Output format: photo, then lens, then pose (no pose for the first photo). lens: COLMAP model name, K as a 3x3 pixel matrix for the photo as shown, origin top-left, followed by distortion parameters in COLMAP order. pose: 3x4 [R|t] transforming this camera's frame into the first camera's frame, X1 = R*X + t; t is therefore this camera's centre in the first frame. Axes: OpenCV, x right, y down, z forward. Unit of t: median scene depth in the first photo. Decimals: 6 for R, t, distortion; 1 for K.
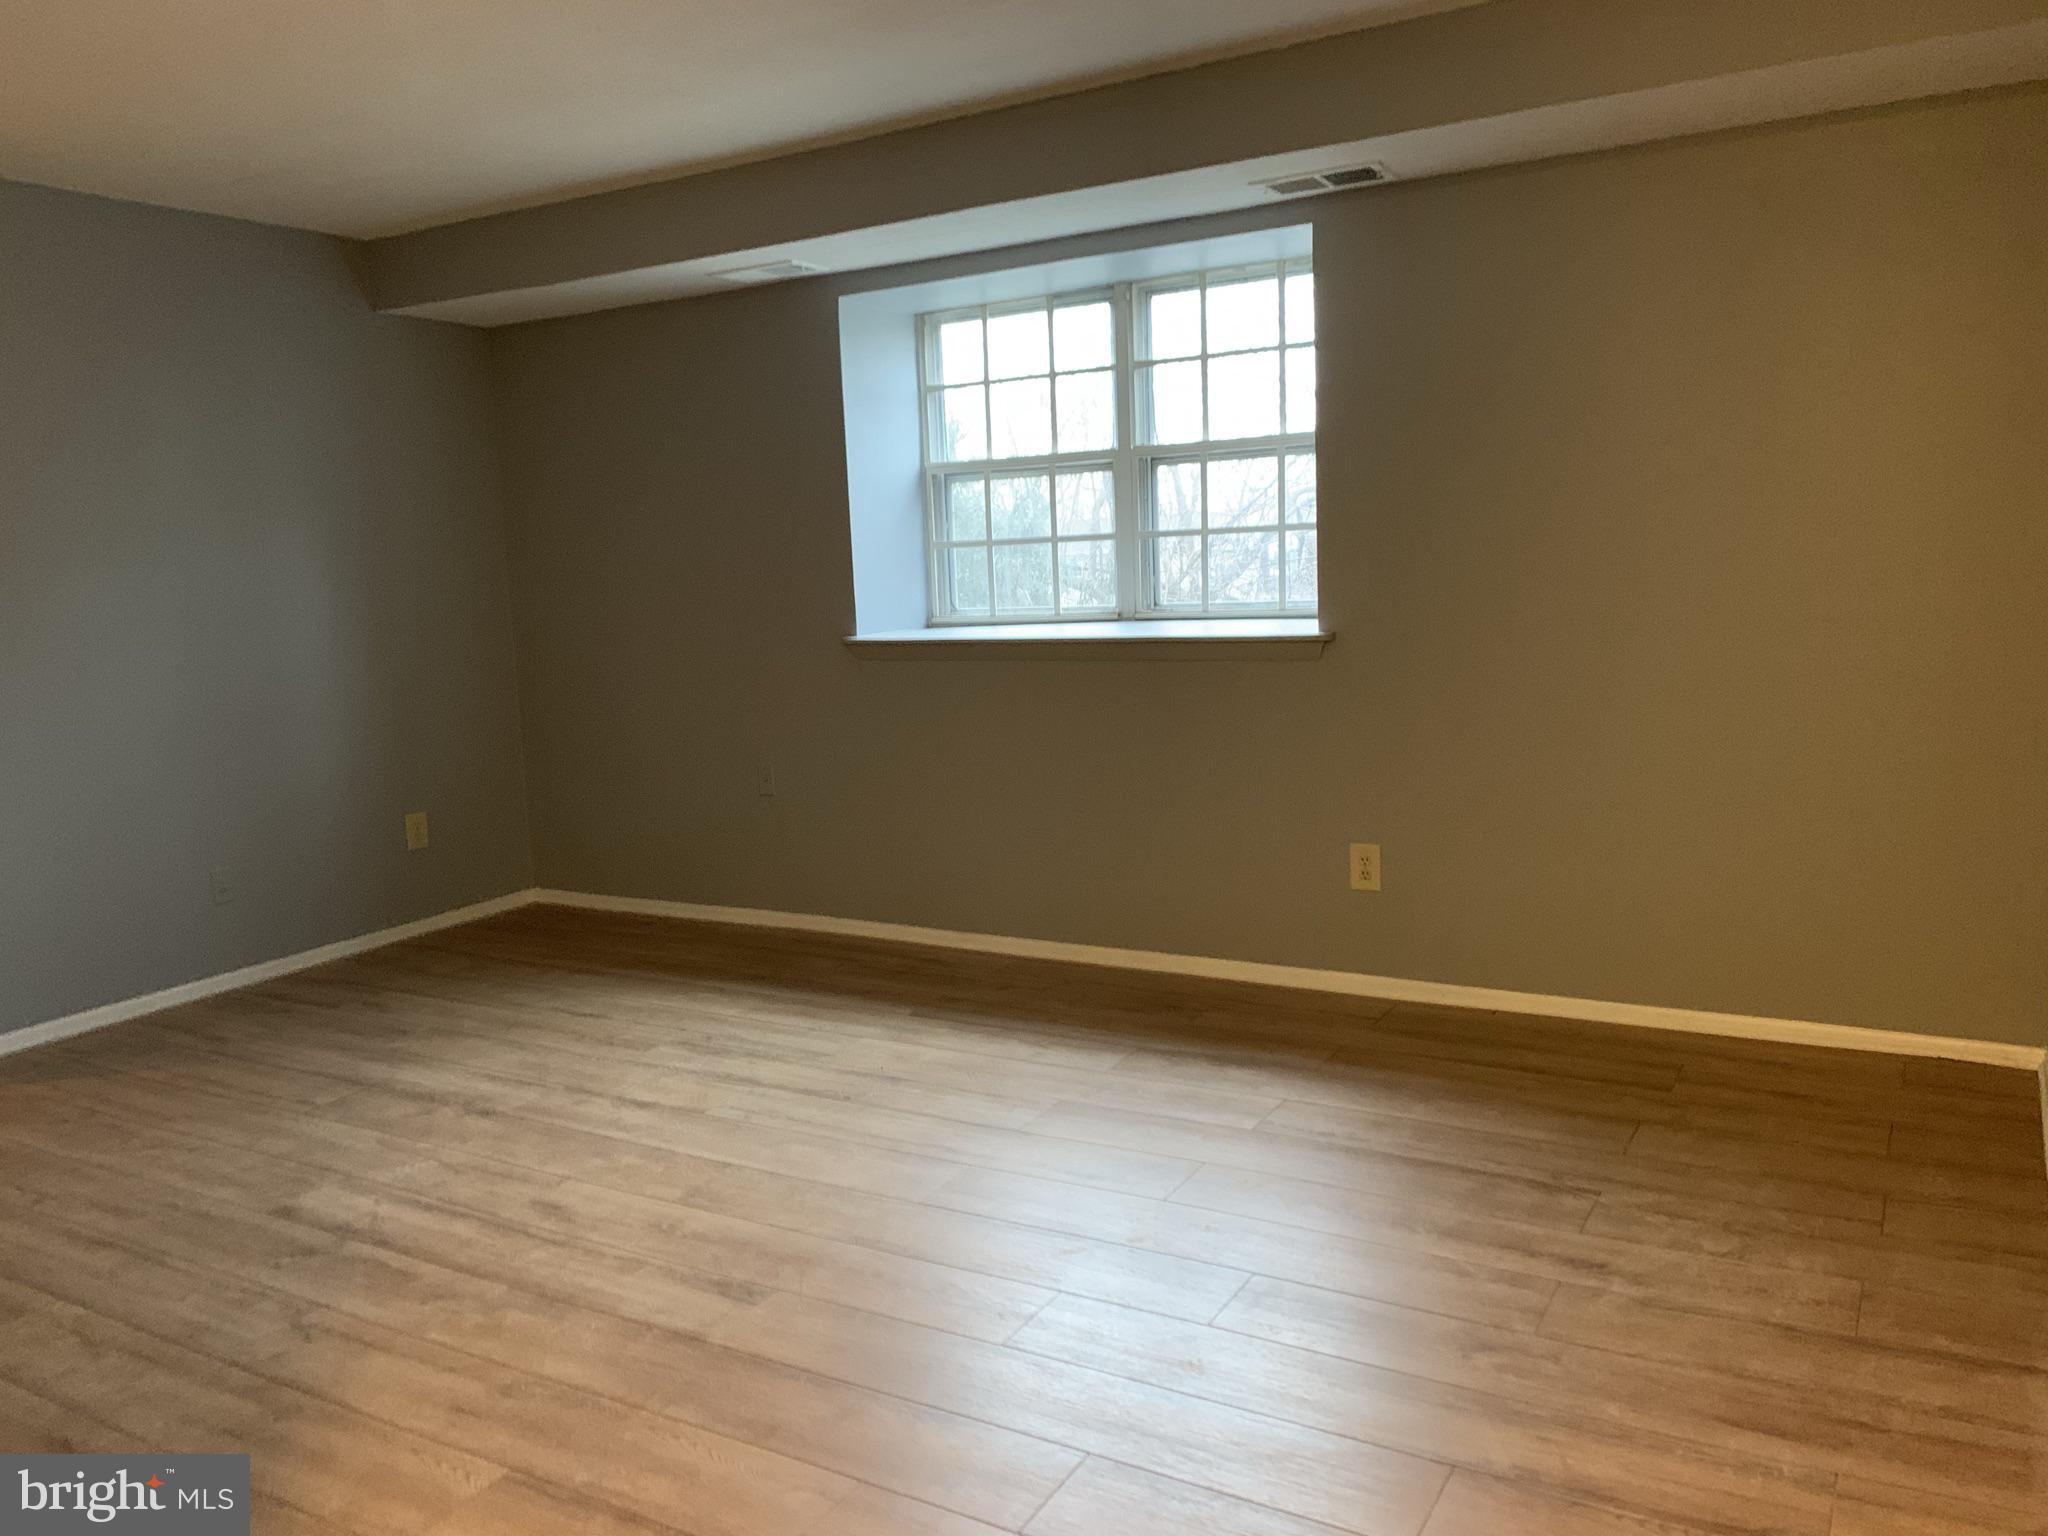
lens RADIAL K [[1553.8, 0, 1019.4], [0, 1553.8, 739.3], [0, 0, 1]] dist [0.021095, -0.018352]
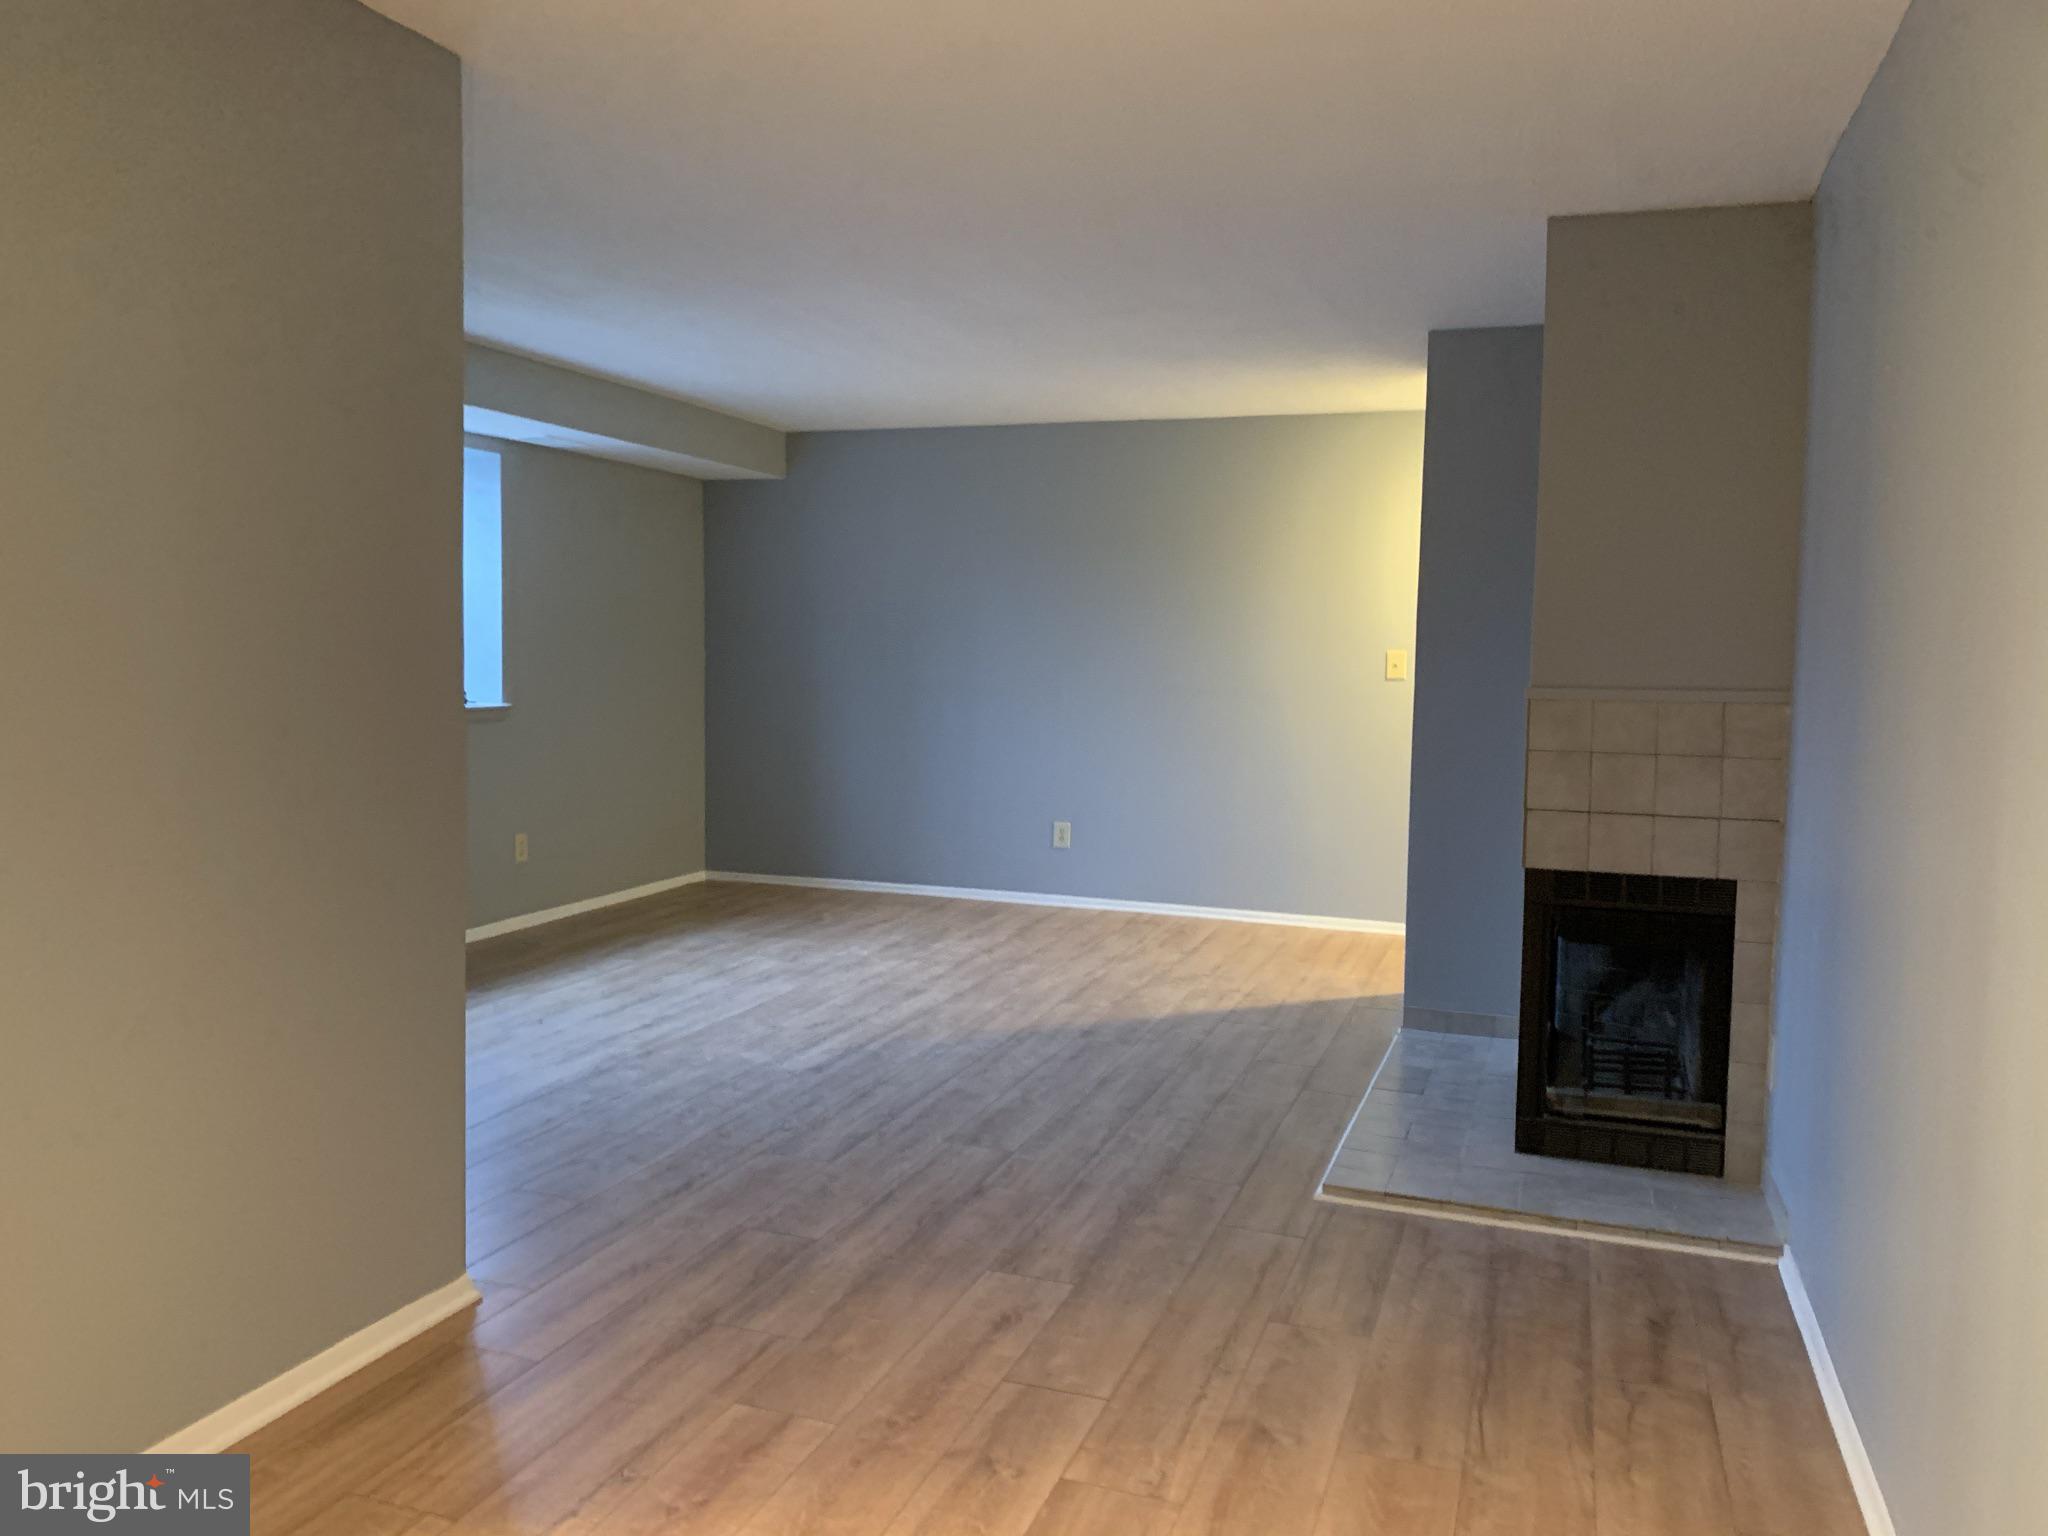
lens RADIAL K [[1553.8, 0, 1005.1], [0, 1553.8, 738.3], [0, 0, 1]] dist [0.021095, -0.018352]
pose [[-0.182223, -0.019490, 0.983064, -1.626075], [0.108851, 0.993258, 0.039868, -0.045714], [-0.977213, 0.114272, -0.178873, 0.866422]]
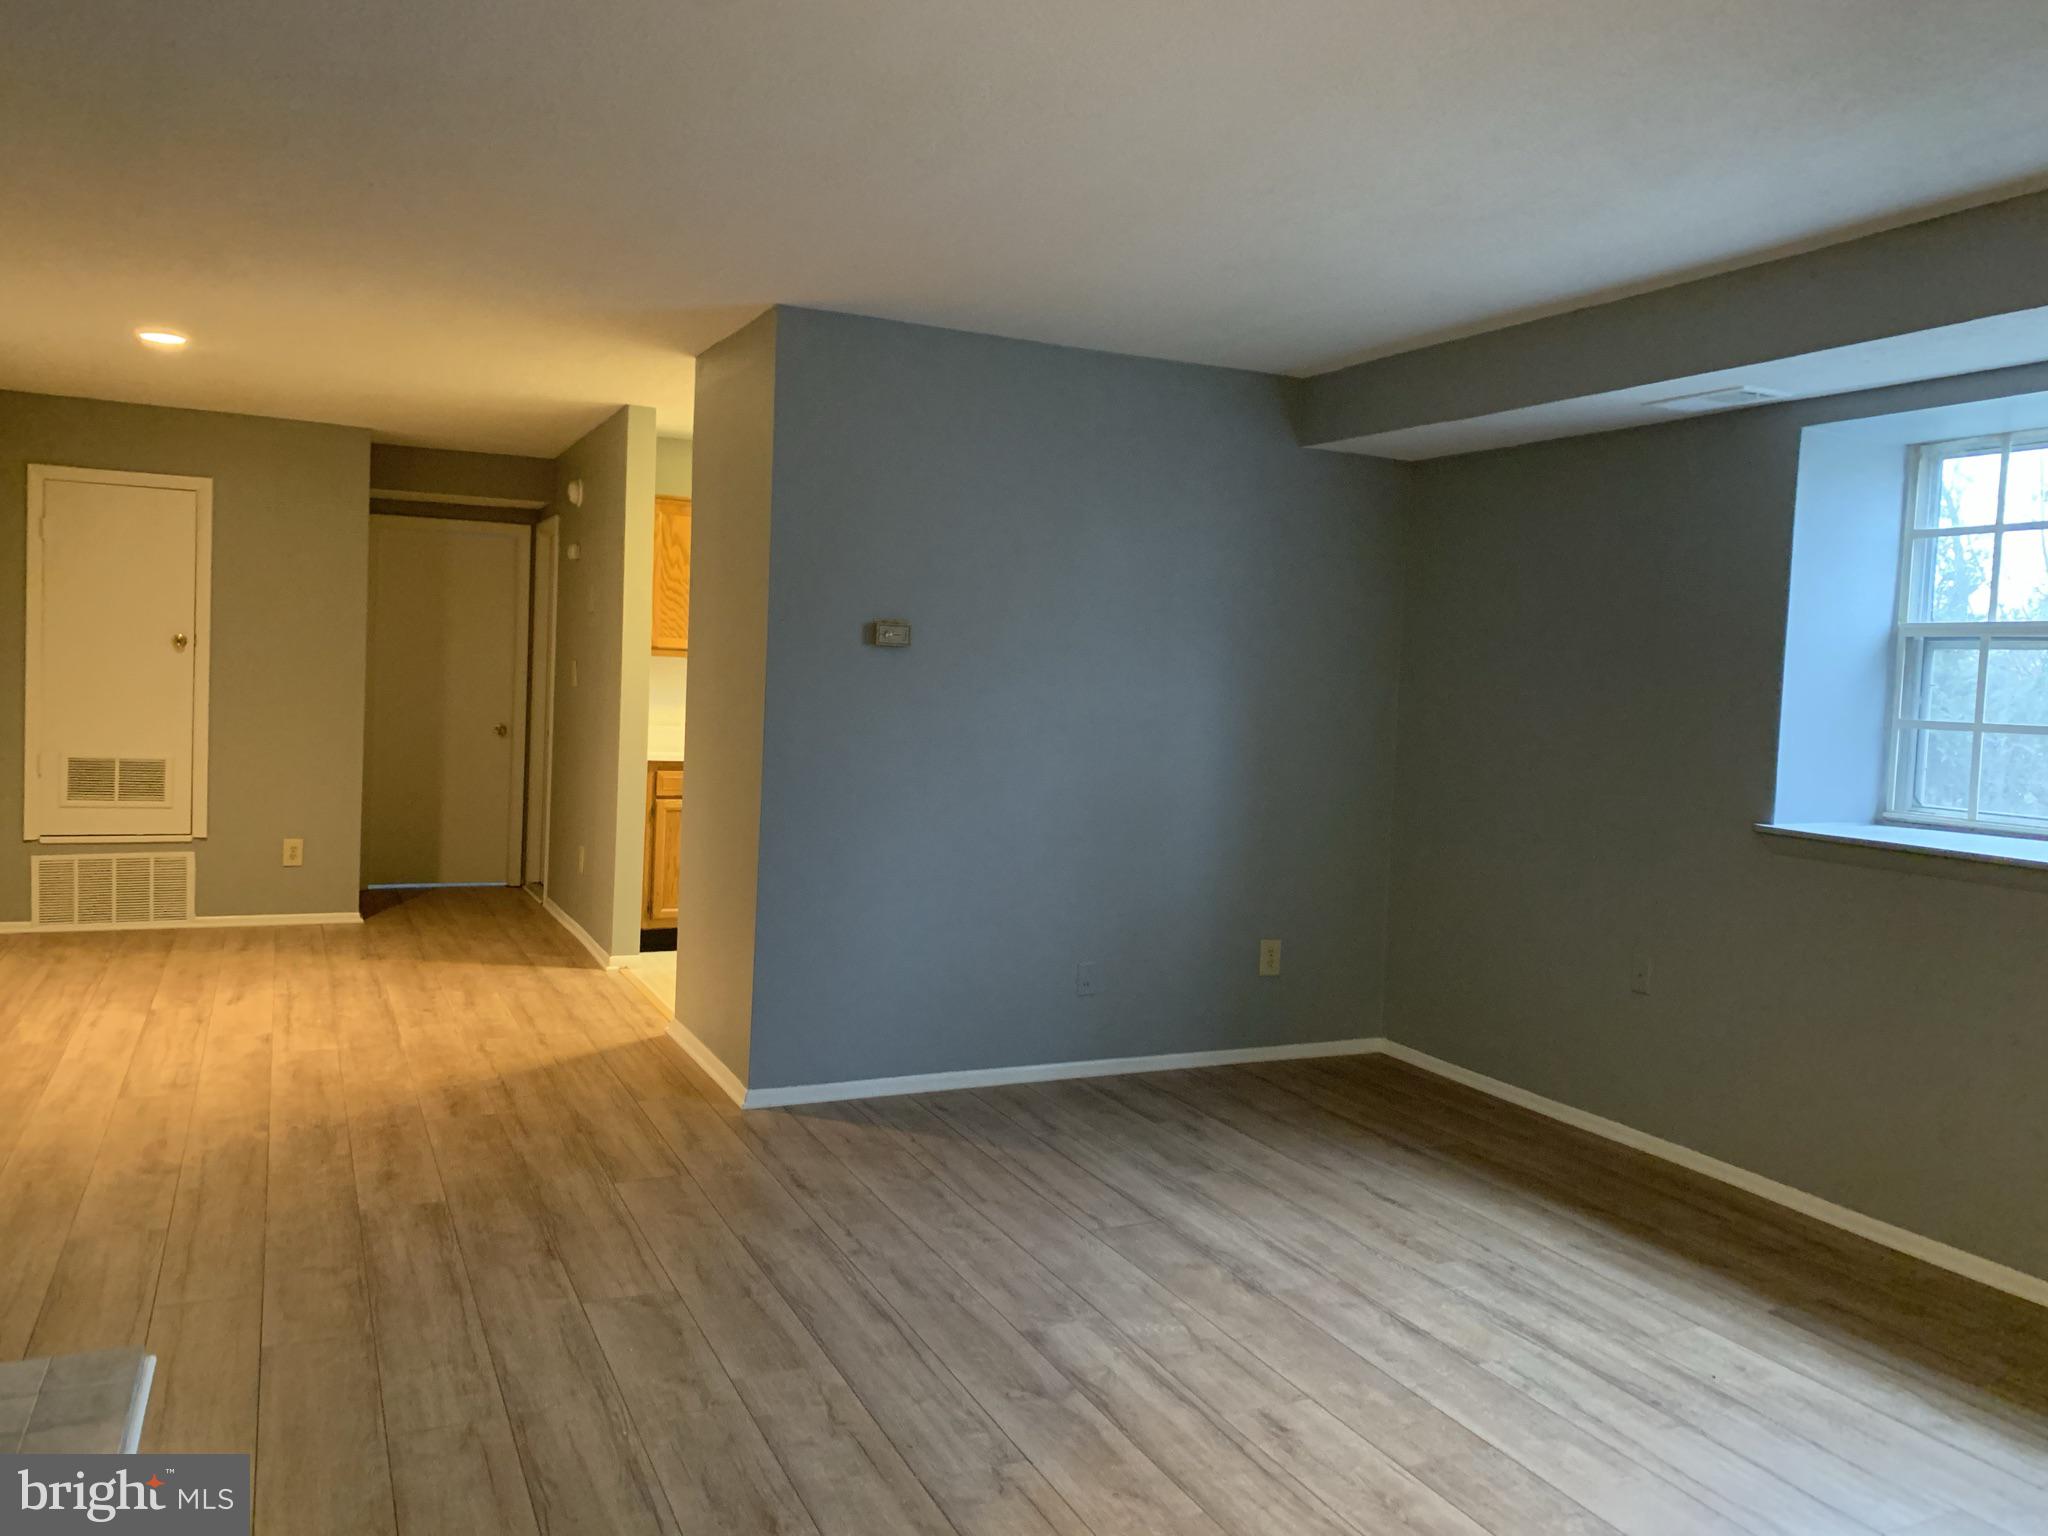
lens RADIAL K [[1553.8, 0, 1024.2], [0, 1553.8, 732.1], [0, 0, 1]] dist [0.021095, -0.018352]
pose [[0.823739, 0.098750, -0.558303, 0.035048], [-0.143690, 0.988928, -0.037088, -0.034689], [0.548458, 0.110773, 0.828808, 0.103258]]
